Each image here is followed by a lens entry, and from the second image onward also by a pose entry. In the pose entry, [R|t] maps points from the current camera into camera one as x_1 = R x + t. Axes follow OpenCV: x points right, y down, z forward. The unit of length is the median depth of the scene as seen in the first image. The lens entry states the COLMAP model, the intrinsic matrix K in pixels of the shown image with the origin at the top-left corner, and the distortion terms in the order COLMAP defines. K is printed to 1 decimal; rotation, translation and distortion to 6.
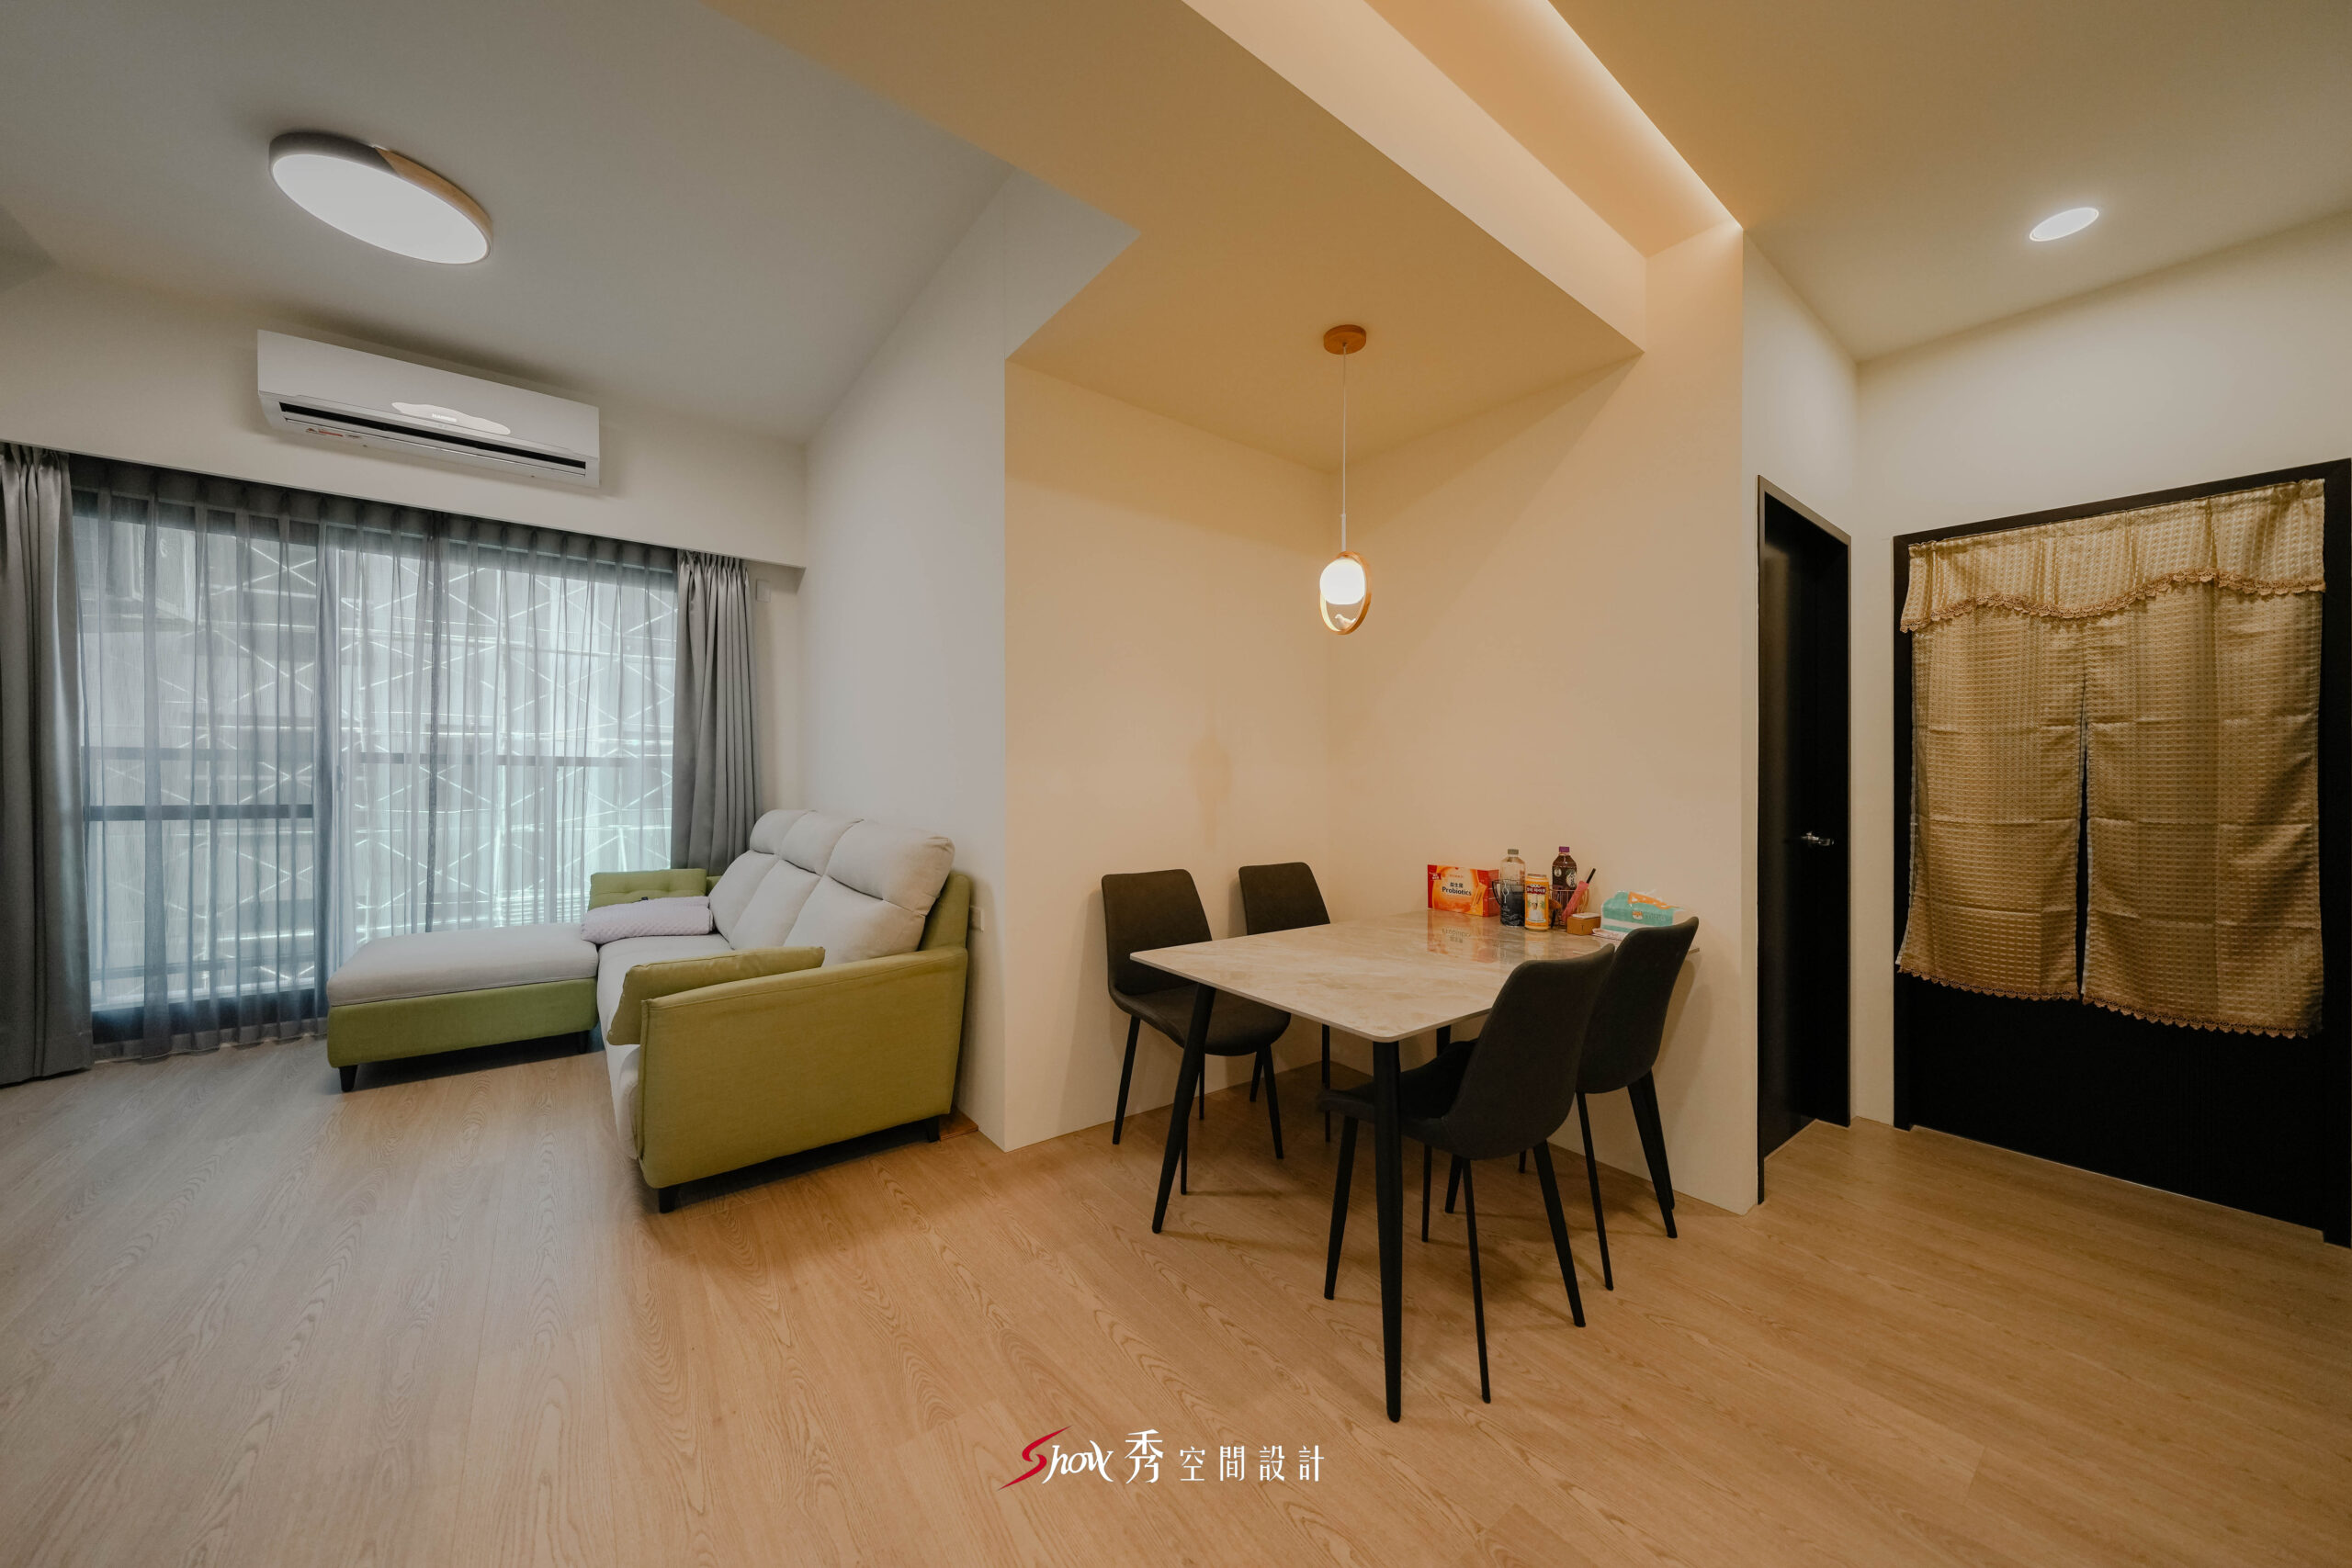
lens RADIAL K [[807.2, 0, 1181.3], [0, 807.2, 783.0], [0, 0, 1]] dist [0.007740, -0.001817]
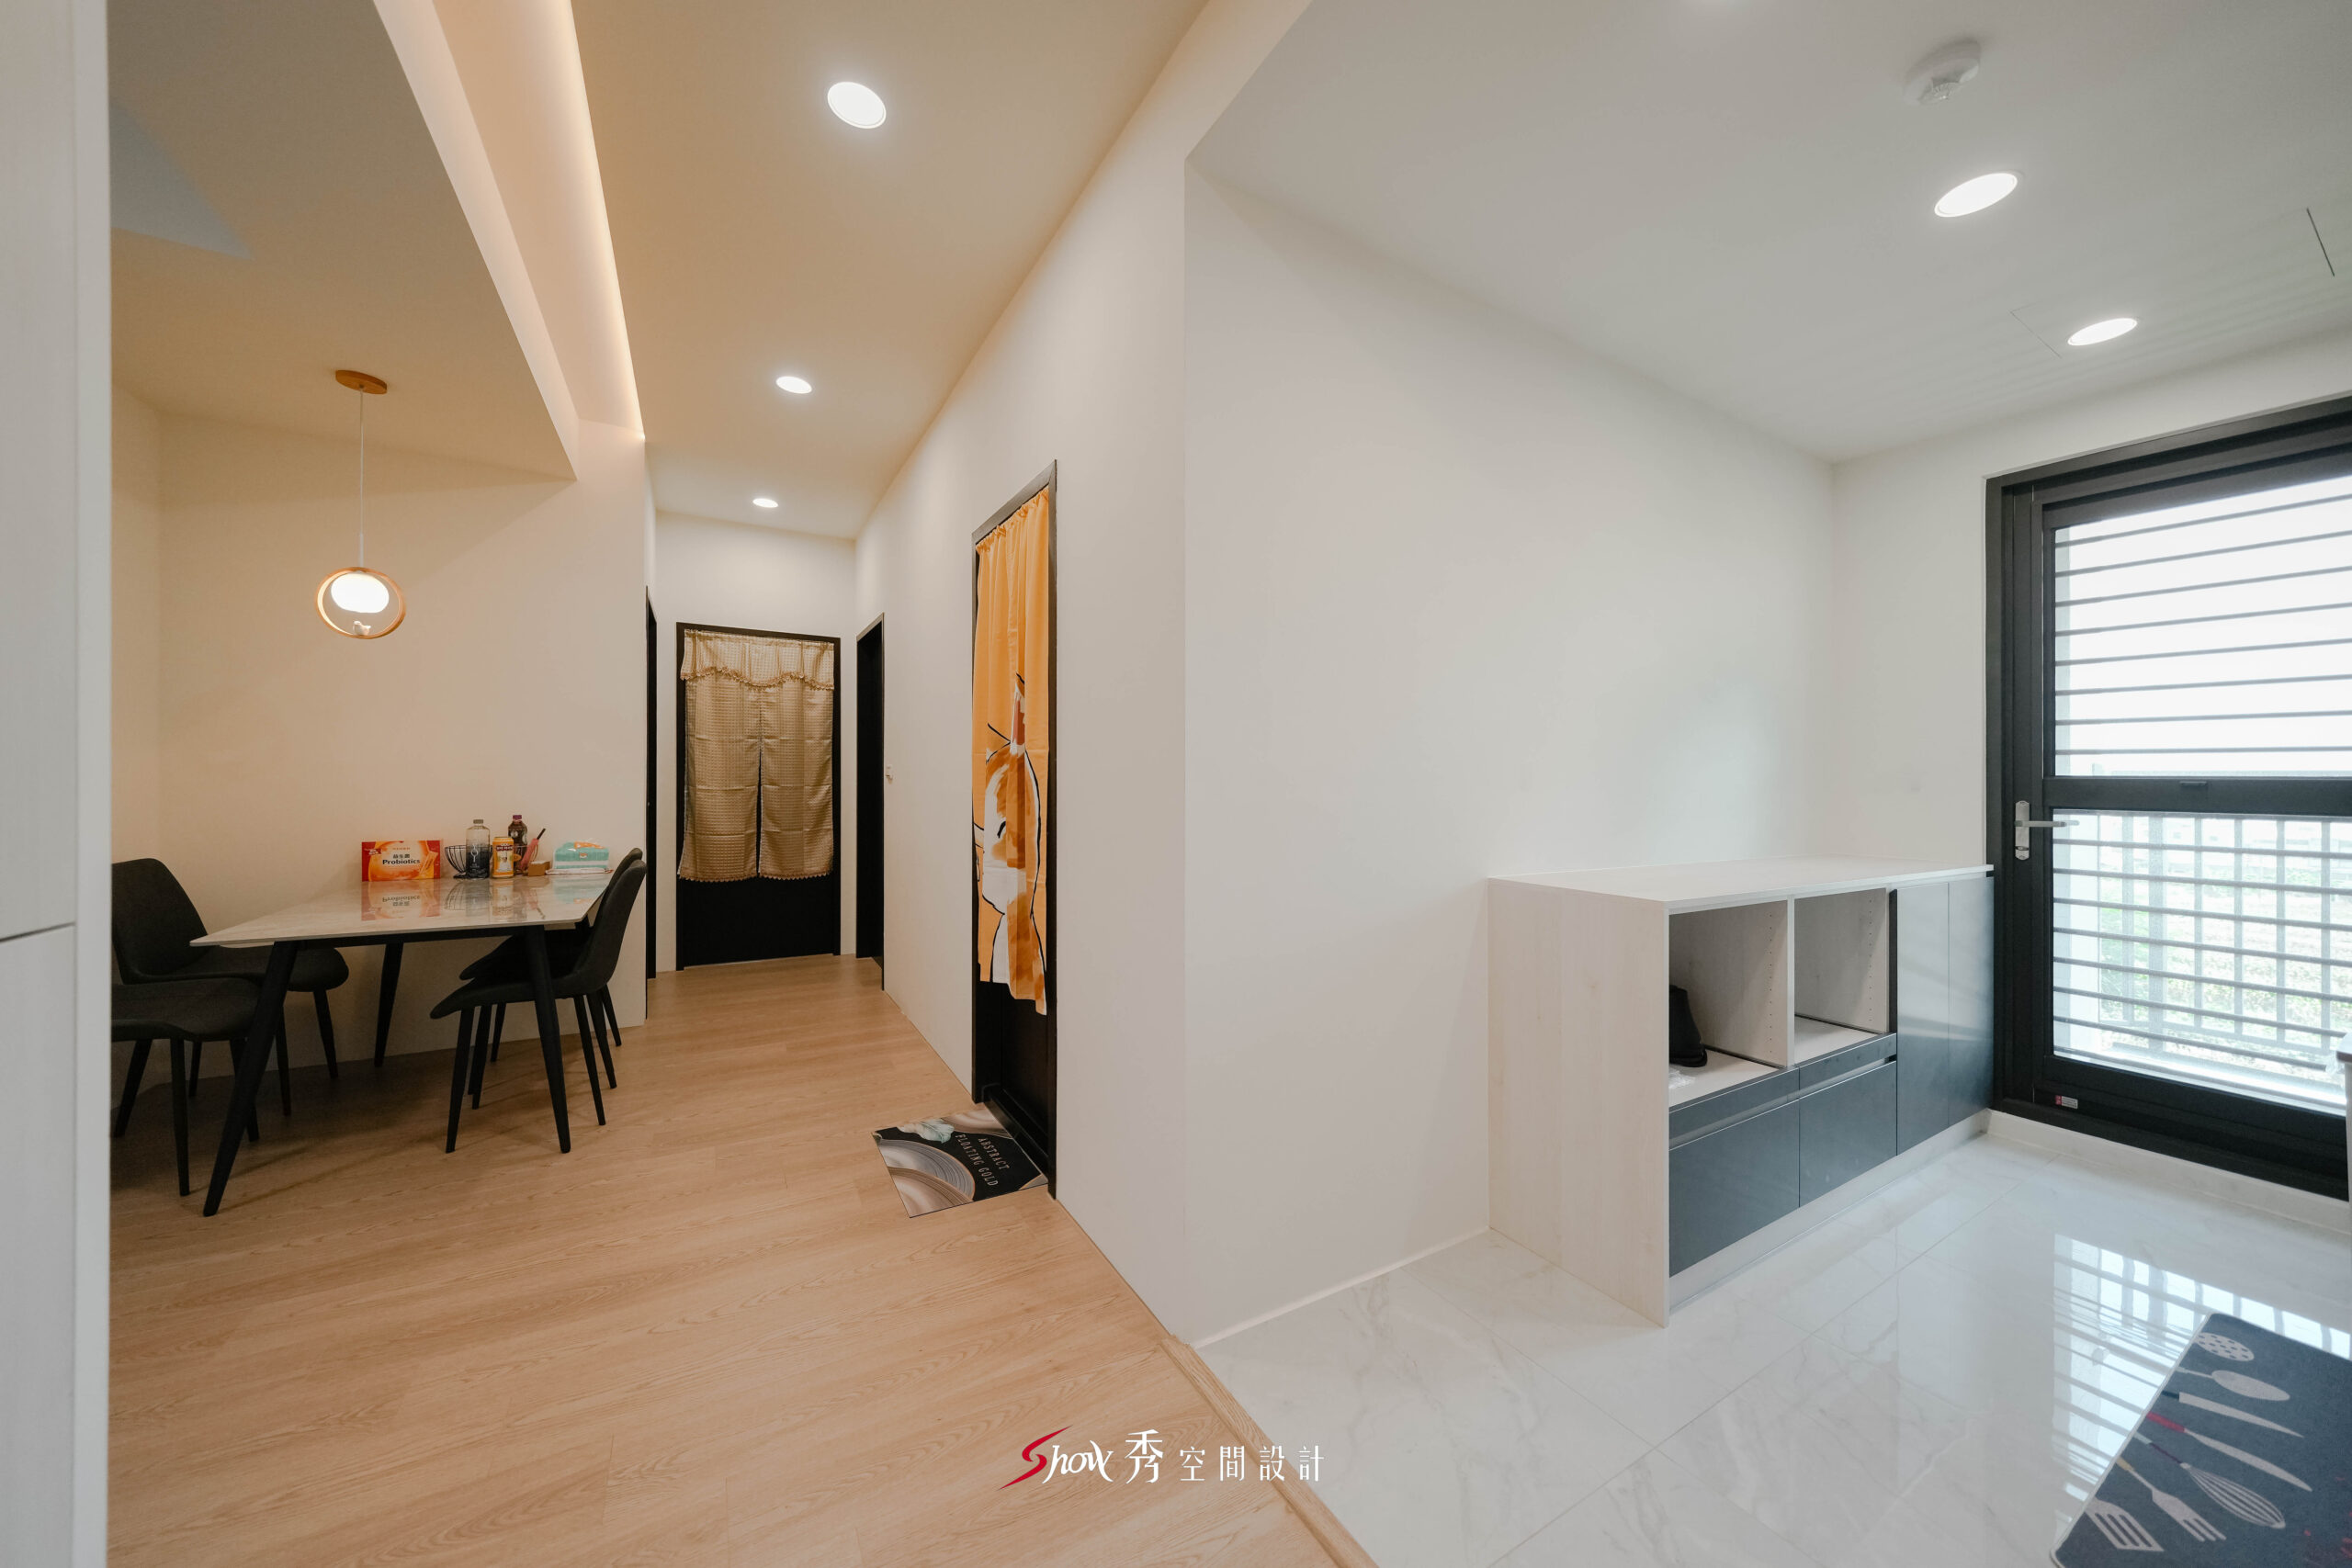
lens RADIAL K [[807.2, 0, 1166.2], [0, 807.2, 780.3], [0, 0, 1]] dist [0.007740, -0.001817]
pose [[0.131211, -0.014384, 0.991250, -0.752245], [-0.005032, 0.999872, 0.015175, -0.005335], [-0.991342, -0.006979, 0.131121, -0.265416]]
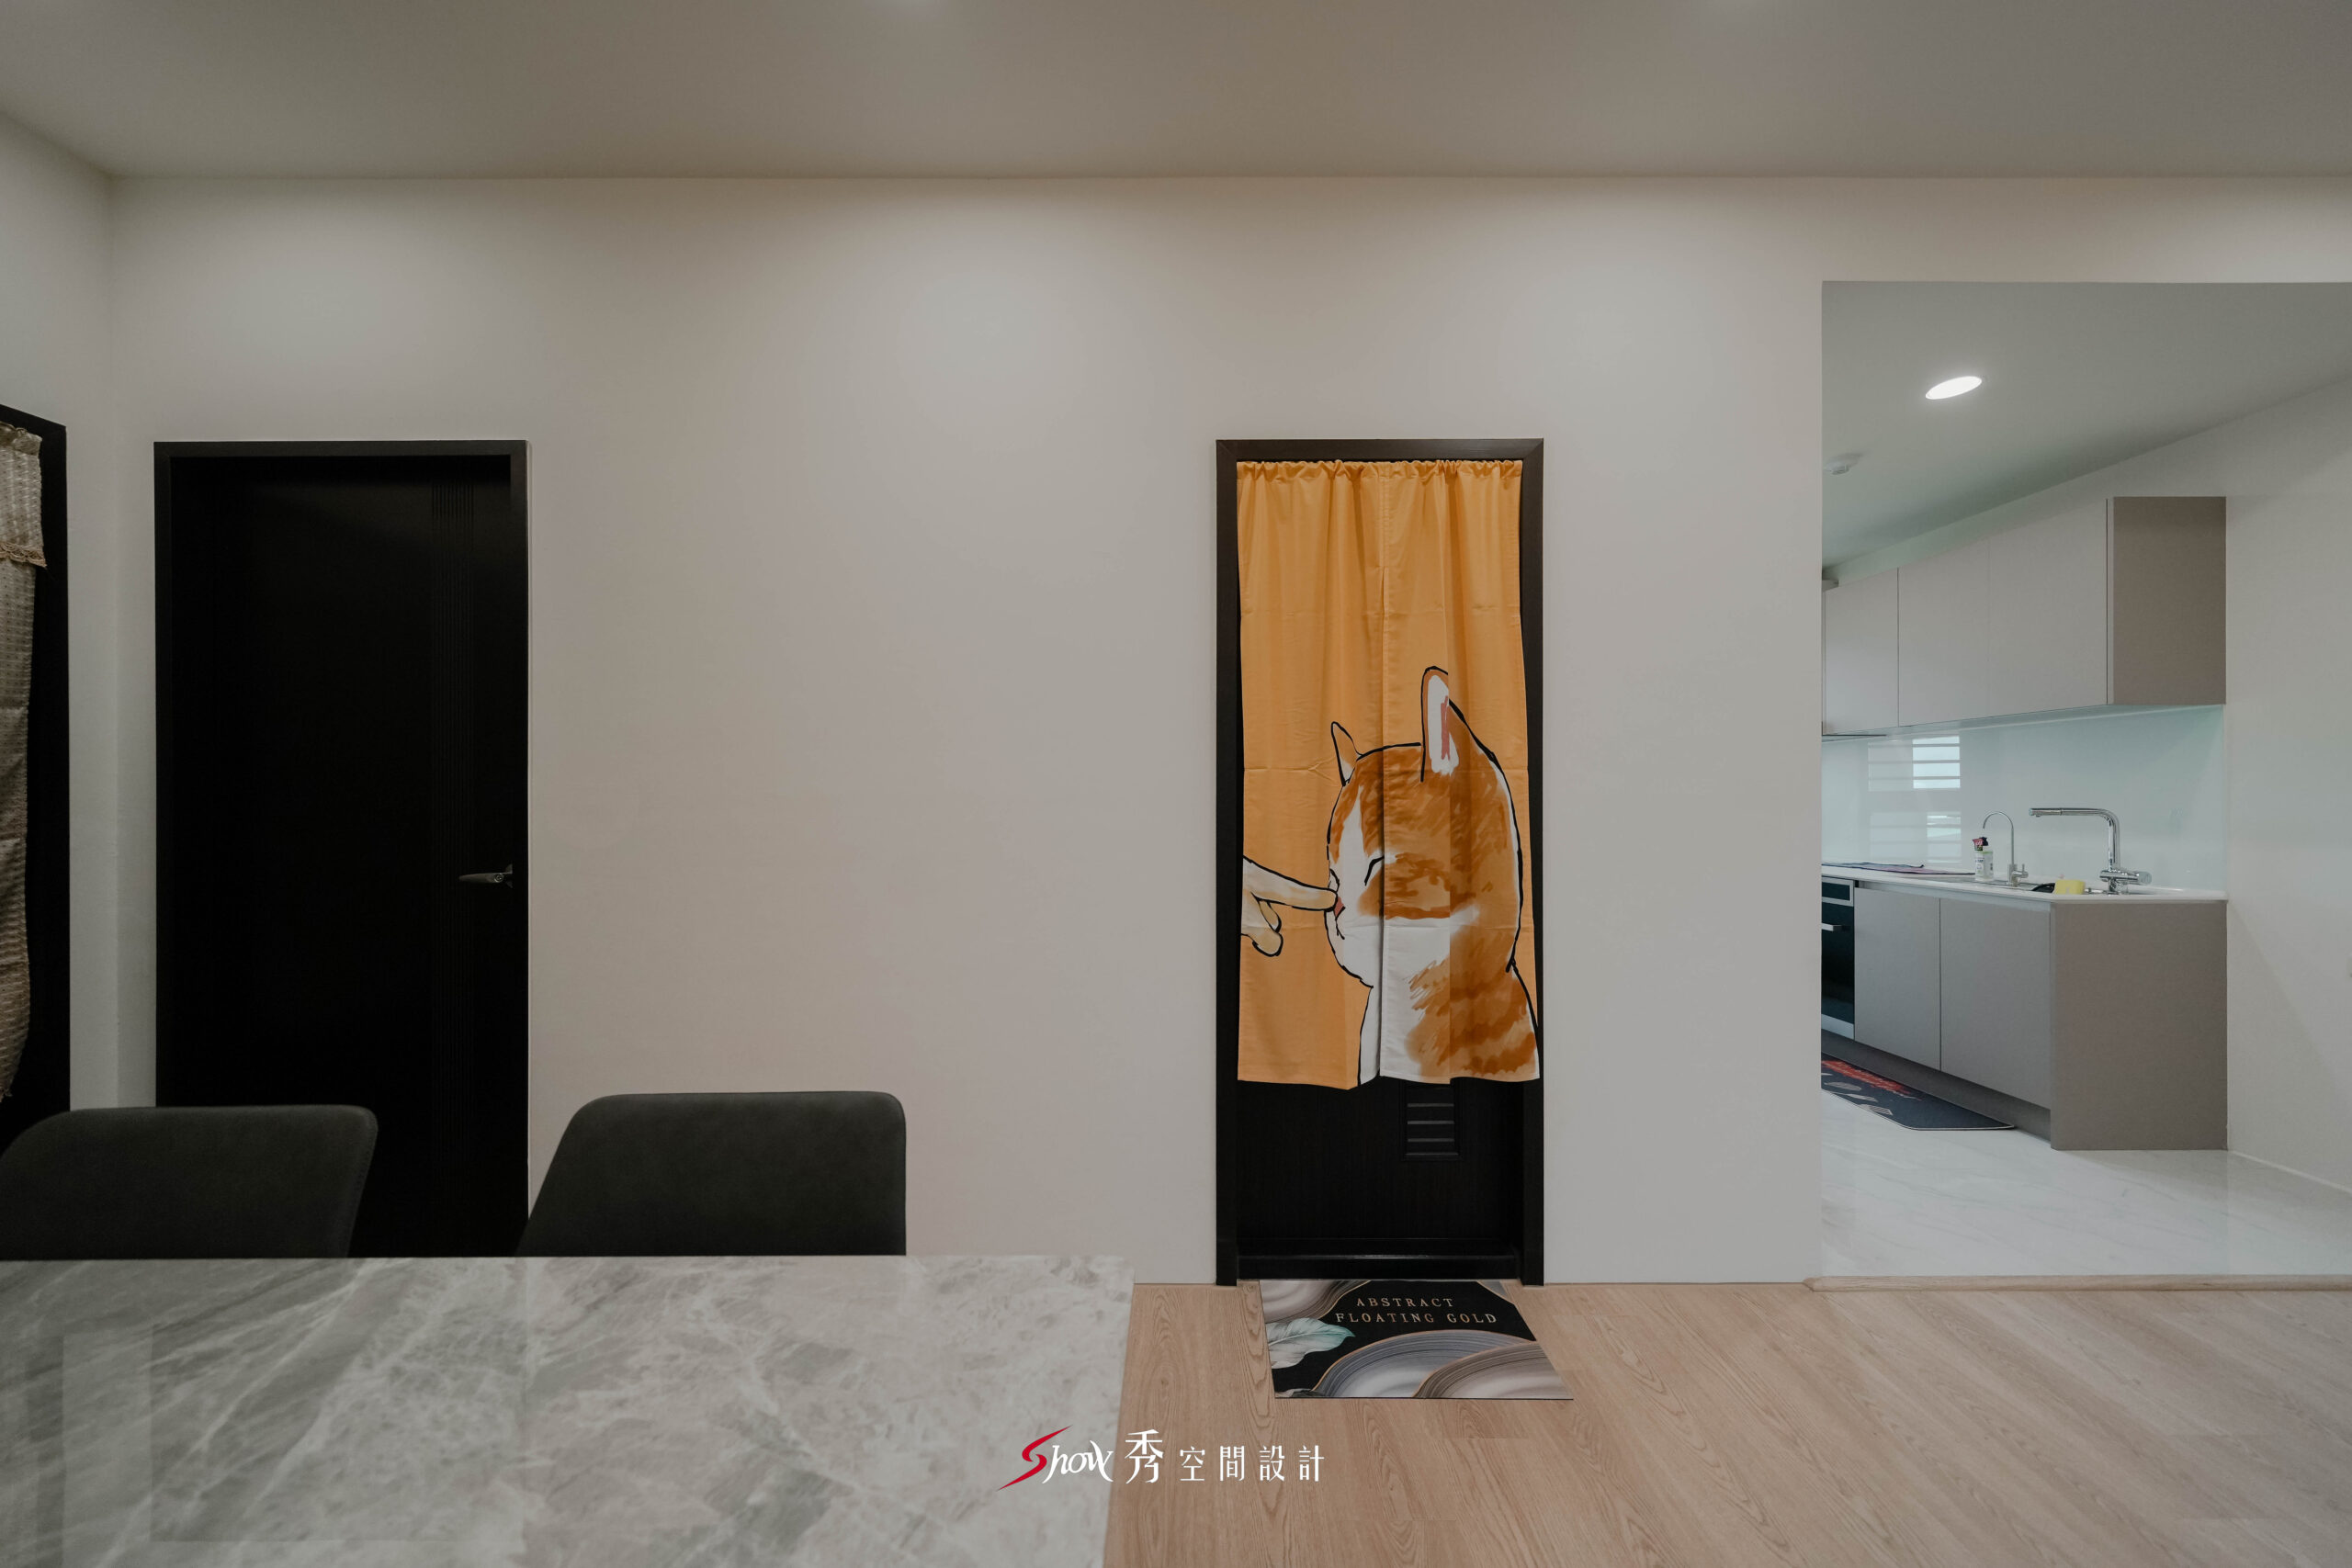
lens RADIAL K [[807.2, 0, 1197.0], [0, 807.2, 787.7], [0, 0, 1]] dist [0.007740, -0.001817]
pose [[-0.799026, -0.001242, 0.601295, -0.071162], [-0.004304, 0.999984, -0.003654, -0.003598], [-0.601281, -0.005507, -0.799019, 0.834279]]
